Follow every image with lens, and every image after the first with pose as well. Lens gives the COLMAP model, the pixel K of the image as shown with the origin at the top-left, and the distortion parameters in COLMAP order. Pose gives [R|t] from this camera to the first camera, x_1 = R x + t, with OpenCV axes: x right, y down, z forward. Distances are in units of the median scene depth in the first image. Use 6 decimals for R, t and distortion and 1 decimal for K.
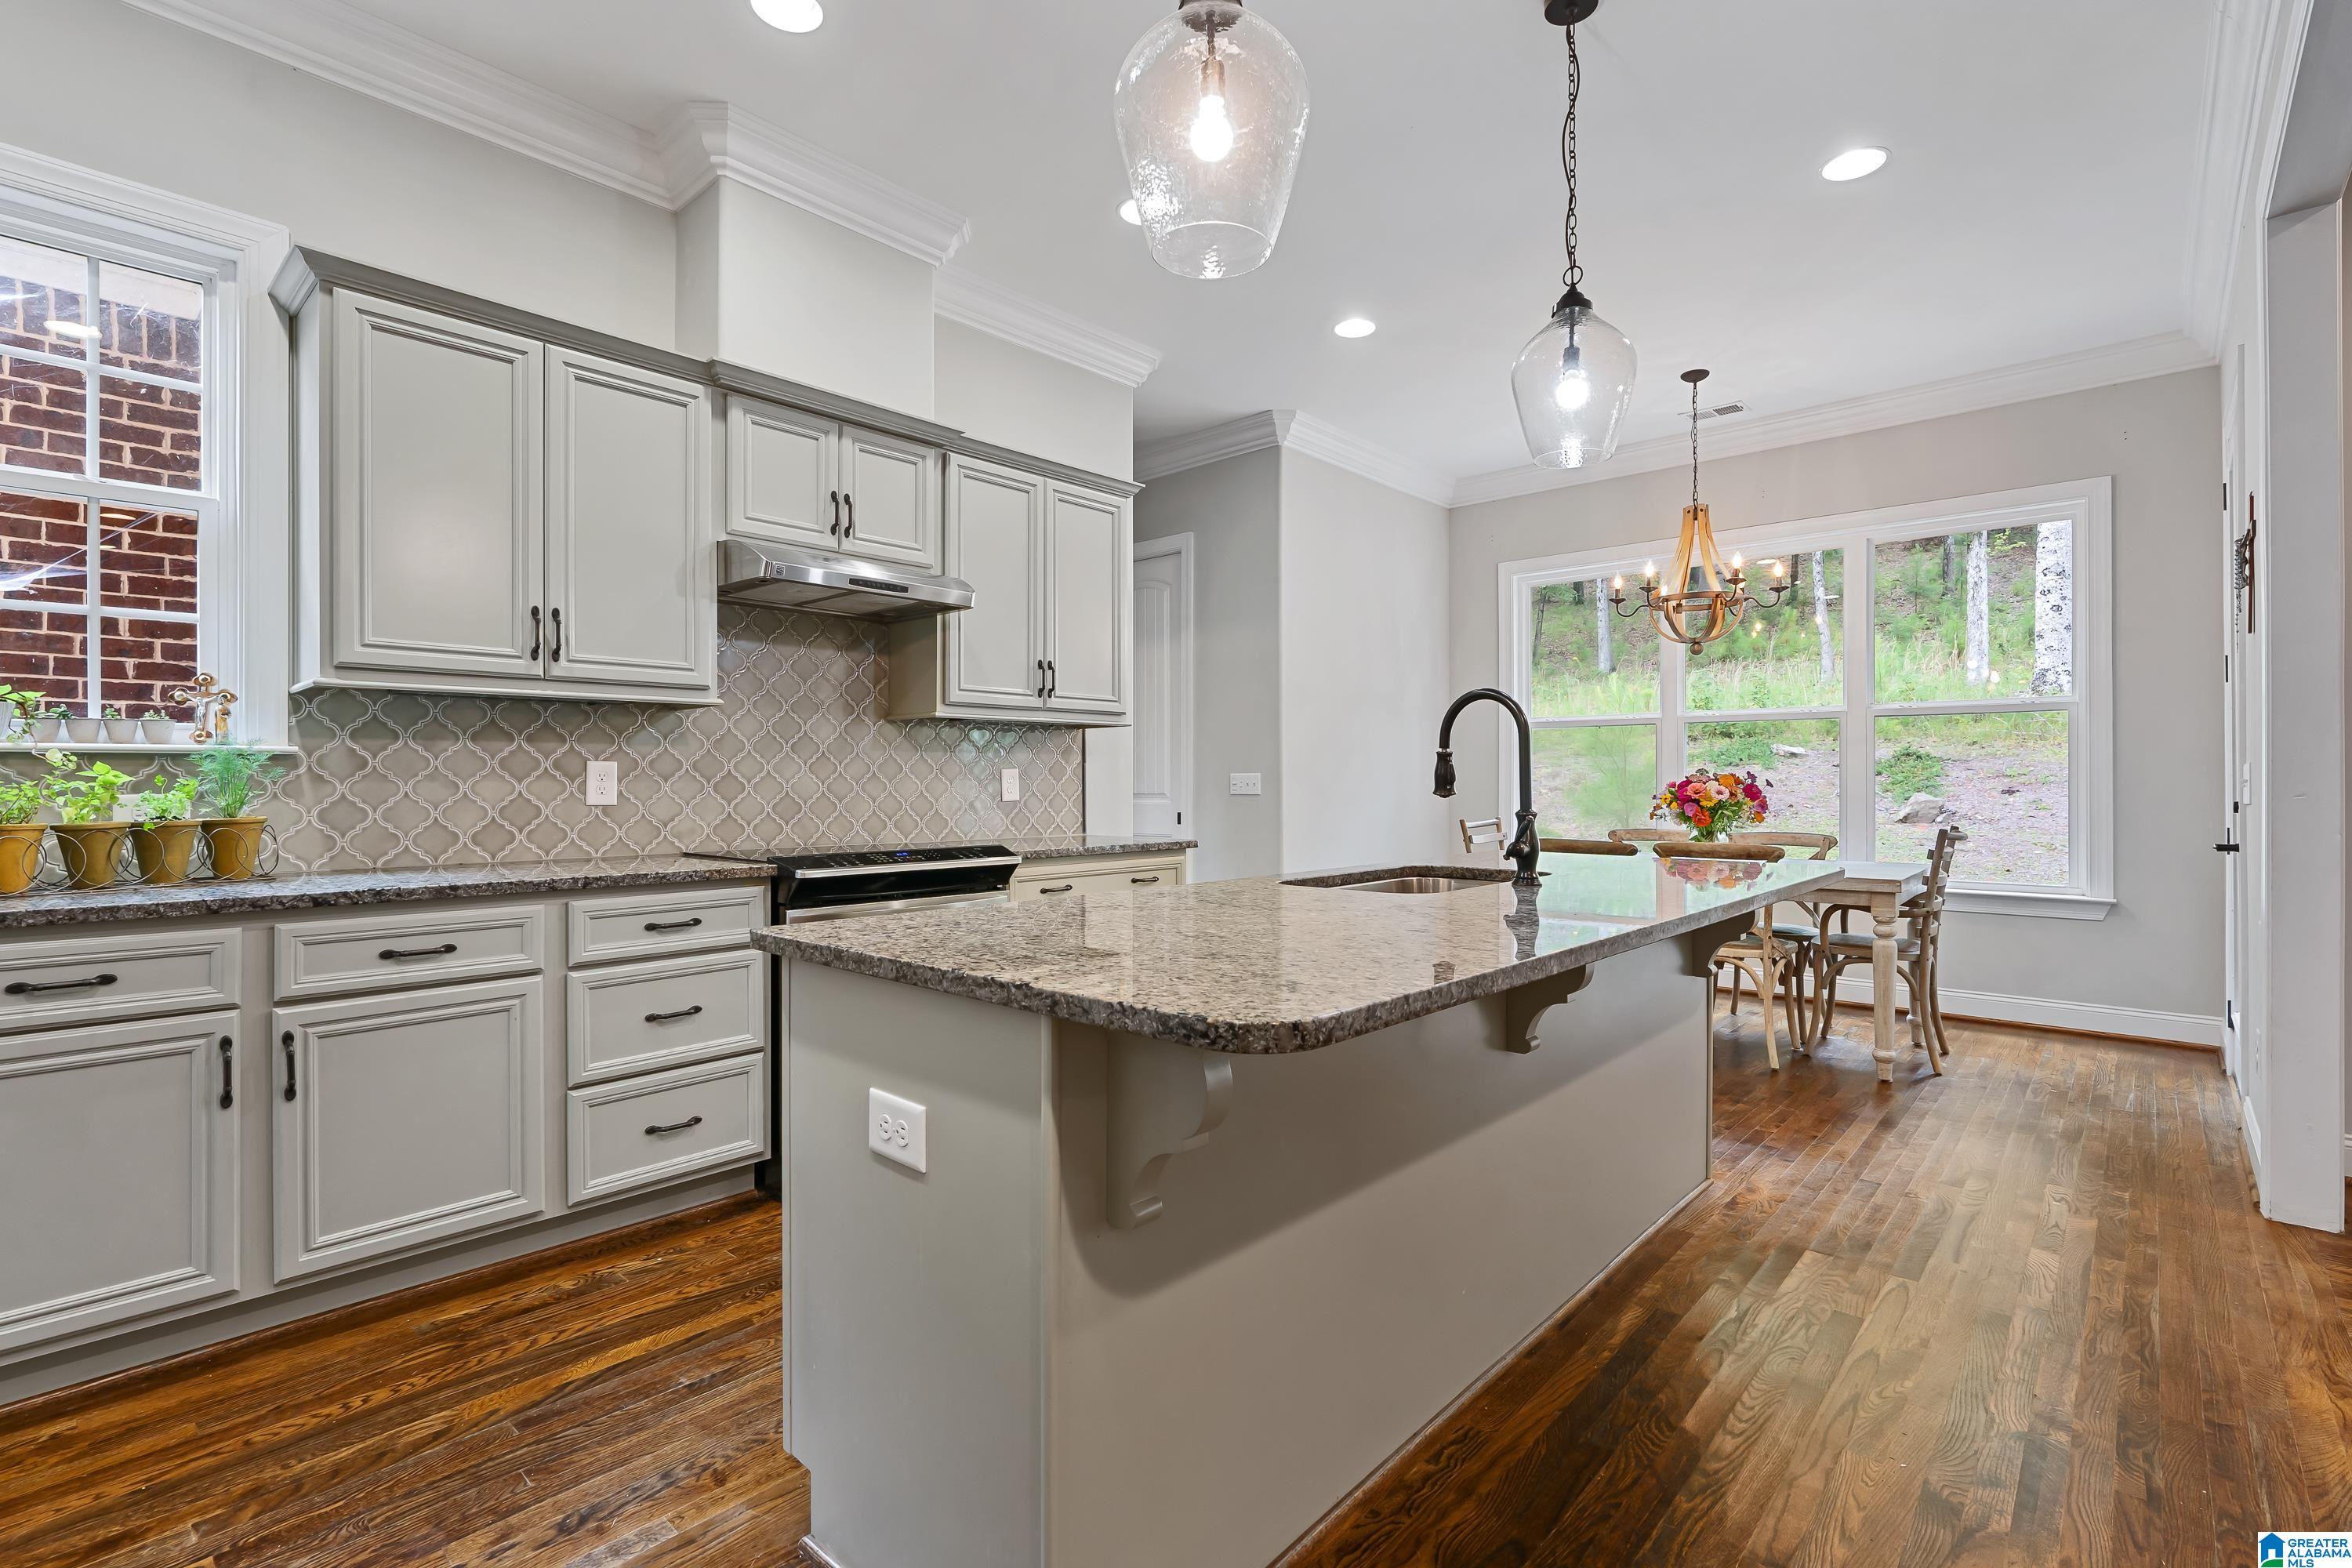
lens RADIAL K [[1071.5, 0, 1169.7], [0, 1071.5, 779.9], [0, 0, 1]] dist [-0.009195, 0.003336]
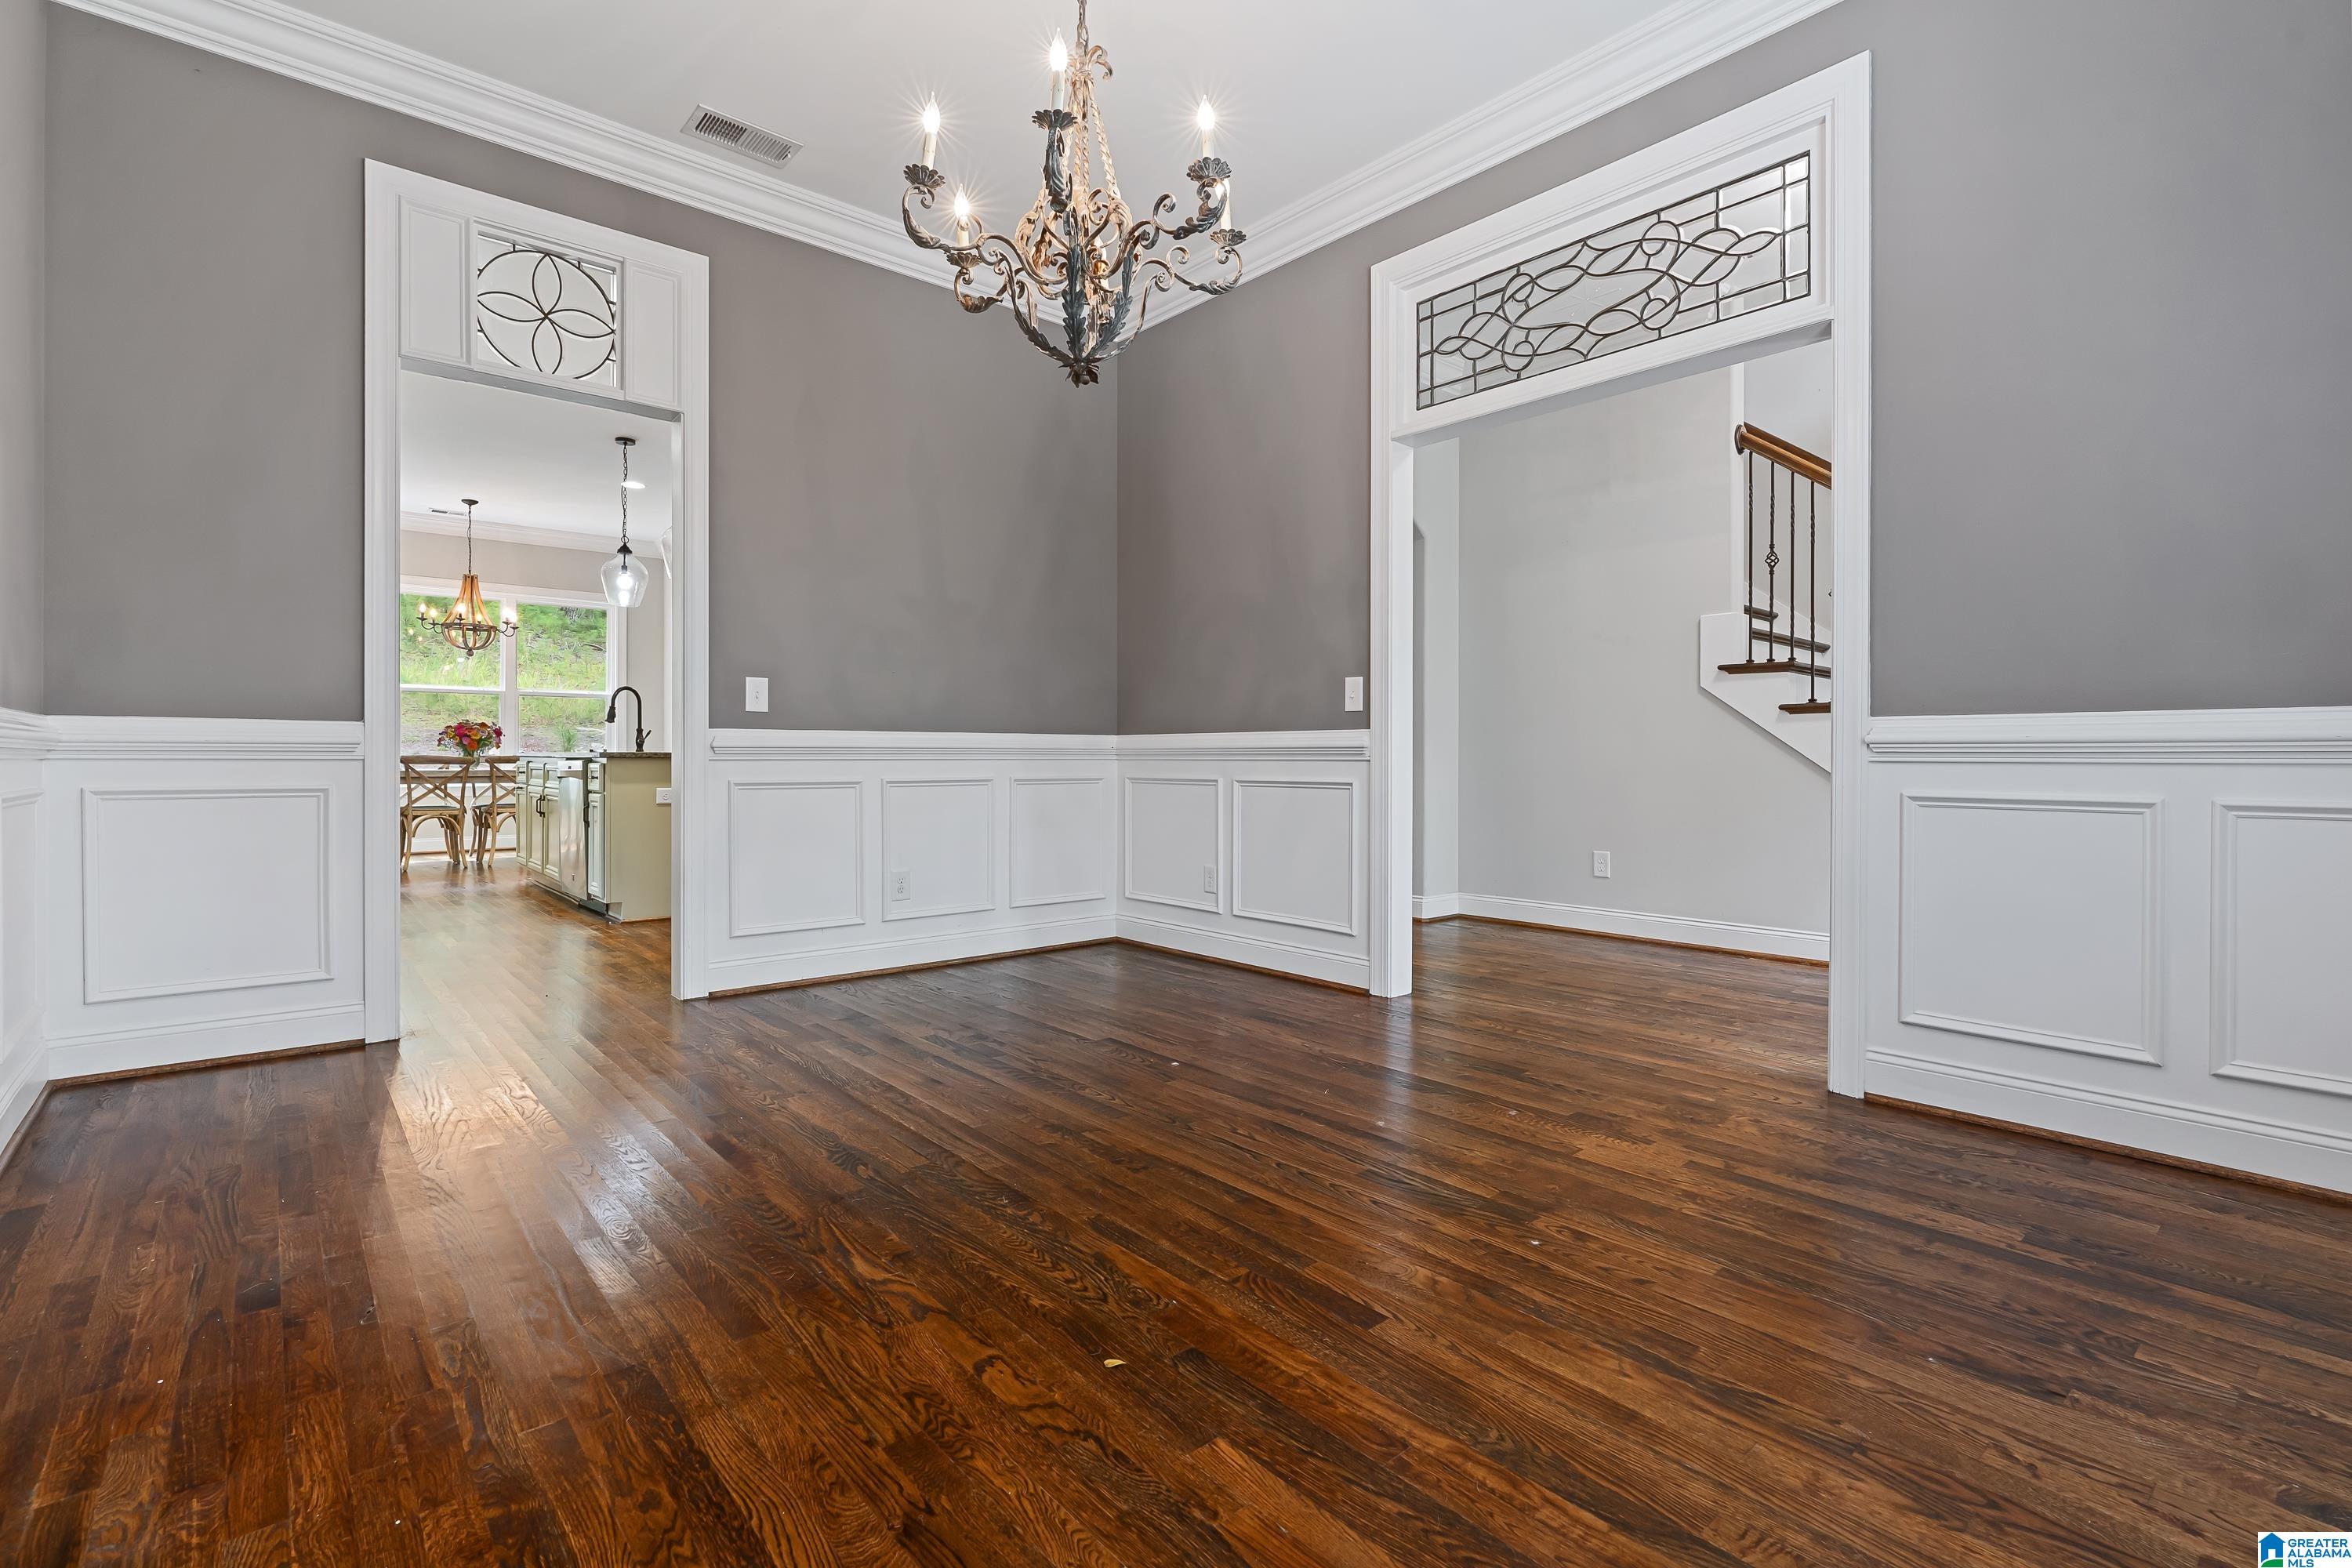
lens RADIAL K [[1071.5, 0, 1174.7], [0, 1071.5, 770.1], [0, 0, 1]] dist [-0.009195, 0.003336]
pose [[0.118276, -0.009866, 0.992932, -2.256497], [-0.005313, 0.999930, 0.010568, 0.099002], [-0.992967, -0.006526, 0.118215, -0.777831]]
